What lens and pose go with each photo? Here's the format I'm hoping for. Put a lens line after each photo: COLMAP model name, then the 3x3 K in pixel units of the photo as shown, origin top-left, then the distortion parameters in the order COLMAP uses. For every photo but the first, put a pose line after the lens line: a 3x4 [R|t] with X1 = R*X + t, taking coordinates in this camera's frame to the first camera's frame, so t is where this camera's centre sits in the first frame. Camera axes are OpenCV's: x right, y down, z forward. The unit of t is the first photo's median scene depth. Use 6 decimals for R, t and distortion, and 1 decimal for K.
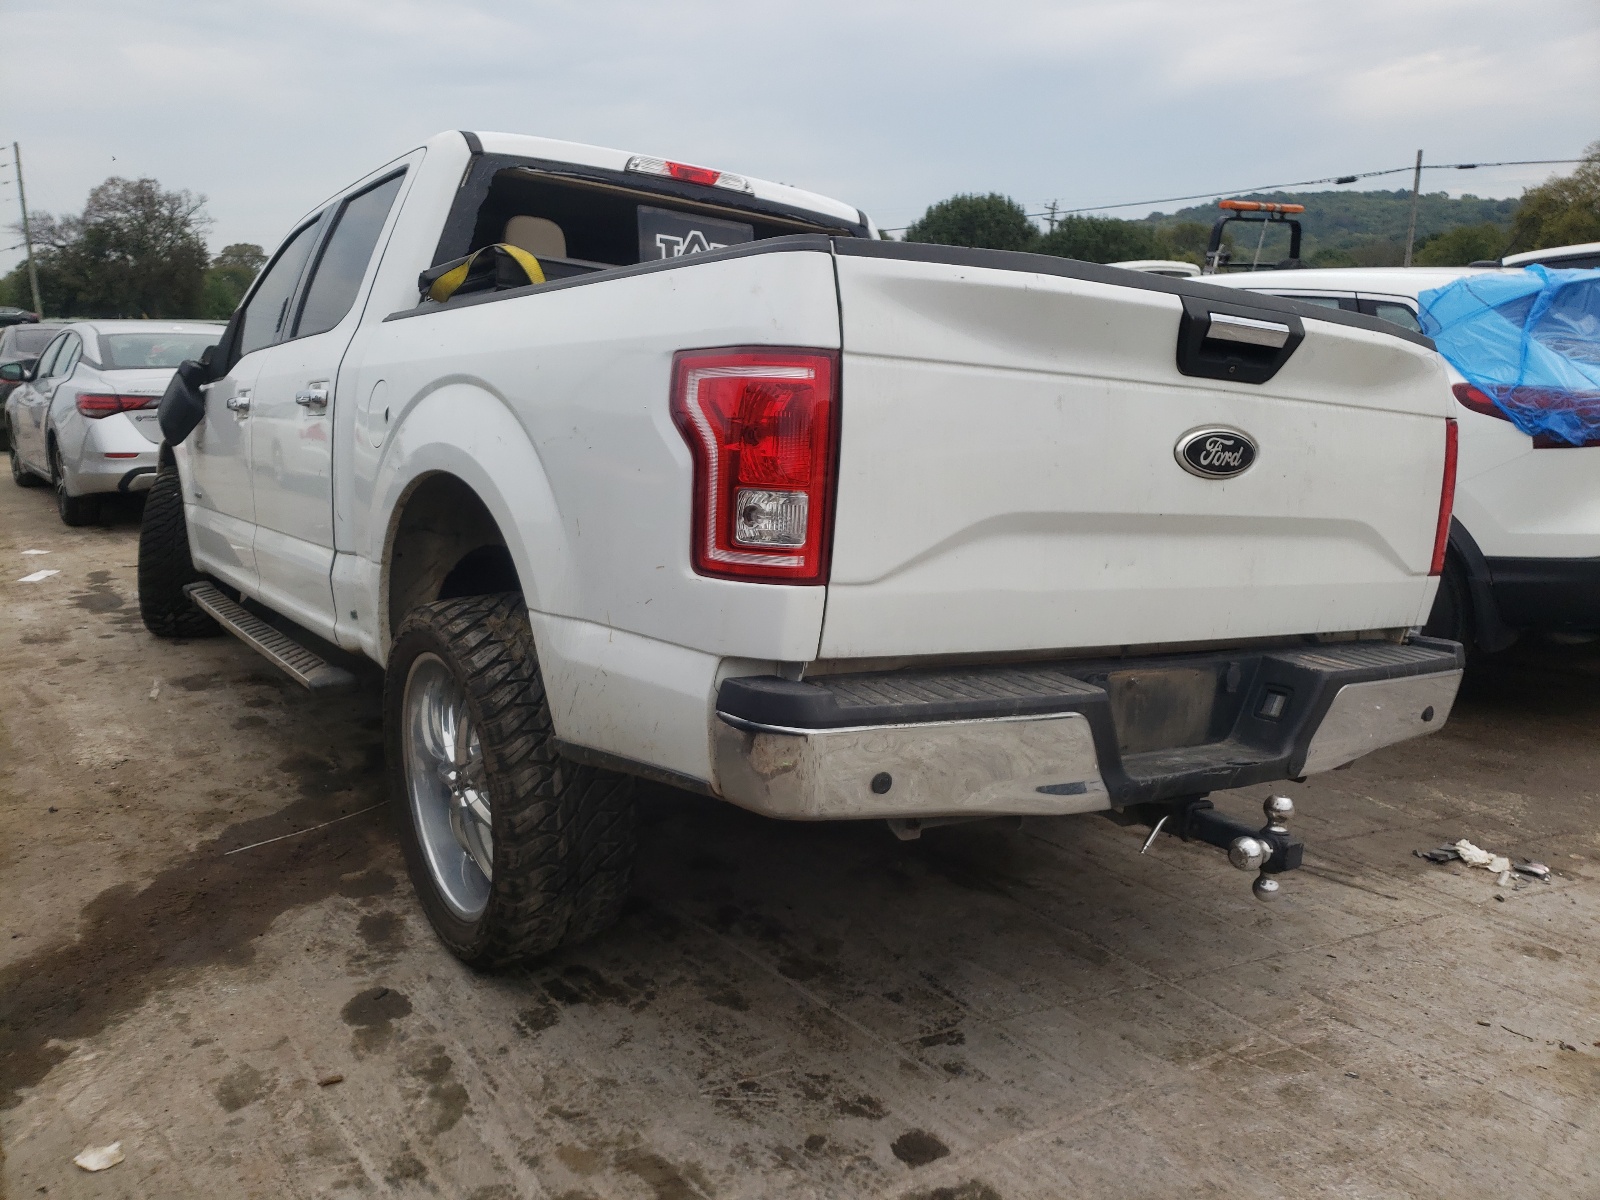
lens RADIAL K [[1189.8, 0, 800.0], [0, 1189.8, 600.0], [0, 0, 1]] dist [0.025667, 0.001960]
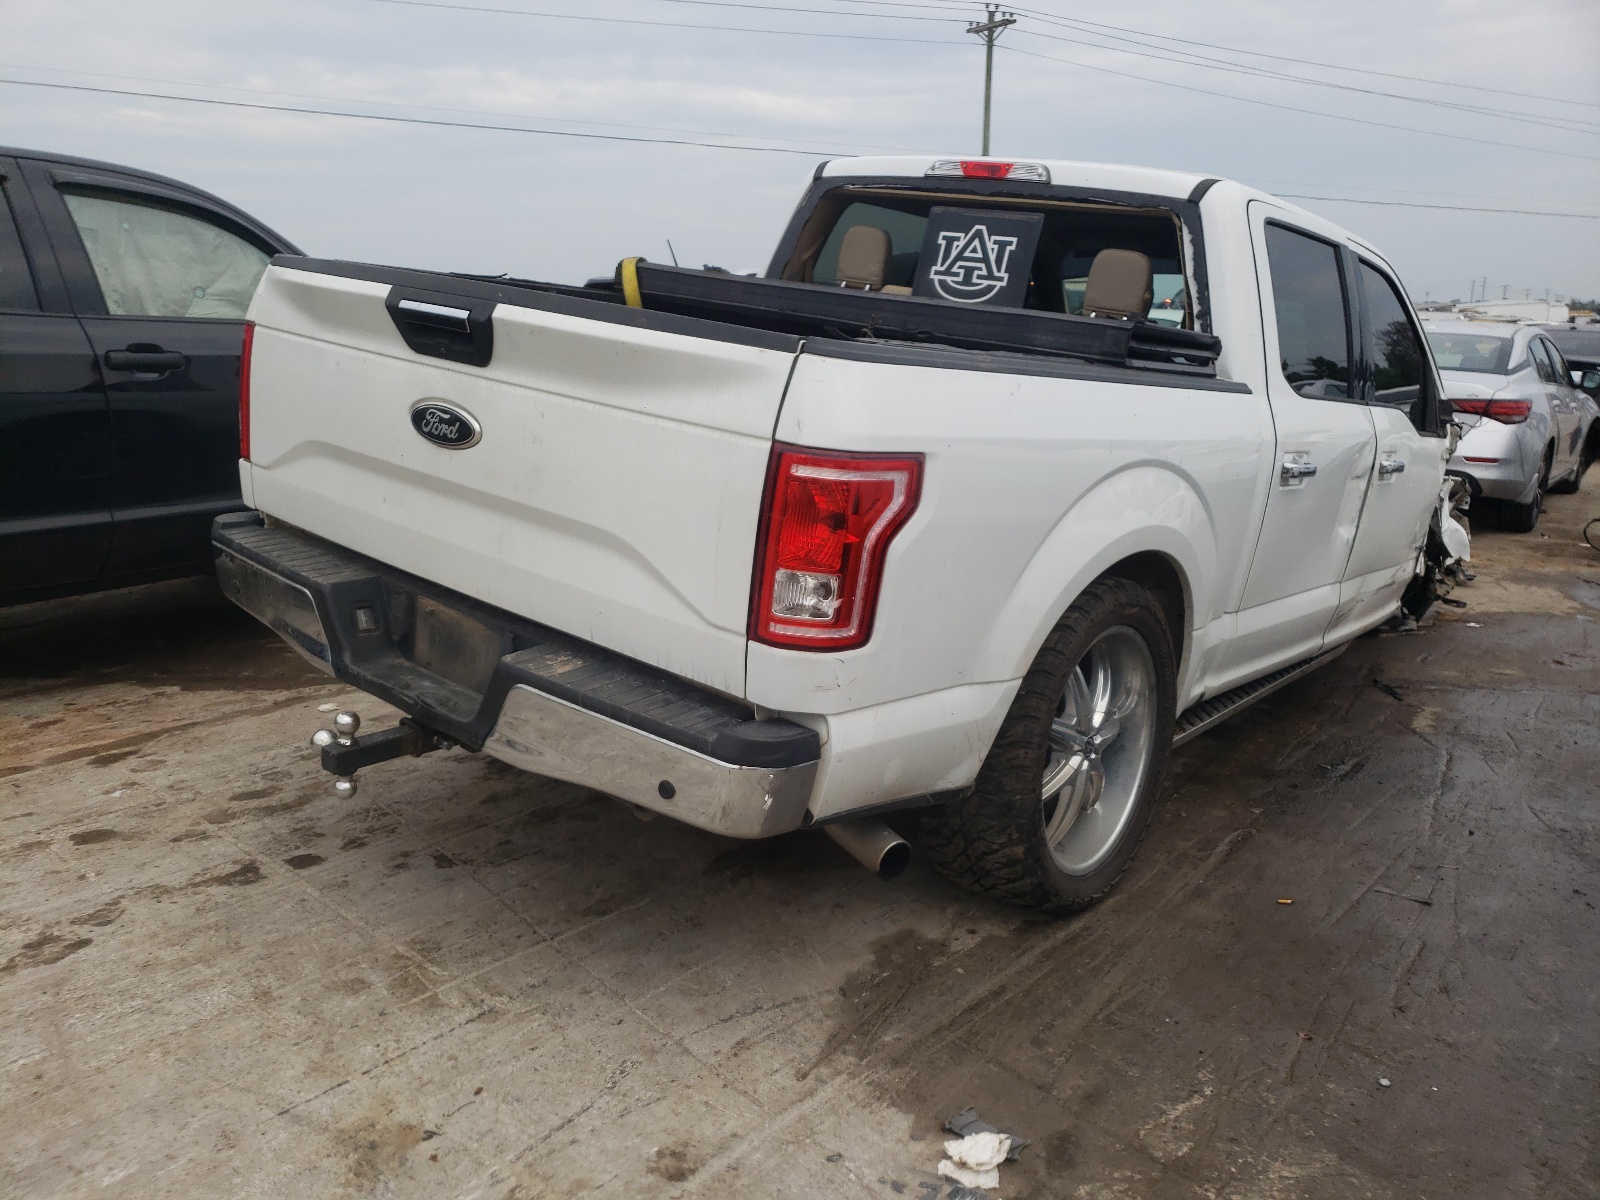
lens RADIAL K [[1218.5, 0, 800.0], [0, 1218.5, 600.0], [0, 0, 1]] dist [-0.005751, -0.007911]
pose [[0.323777, 0.218657, -0.920520, 1.350086], [-0.224851, 0.962837, 0.149622, -0.184121], [0.919027, 0.158535, 0.360910, 0.805065]]
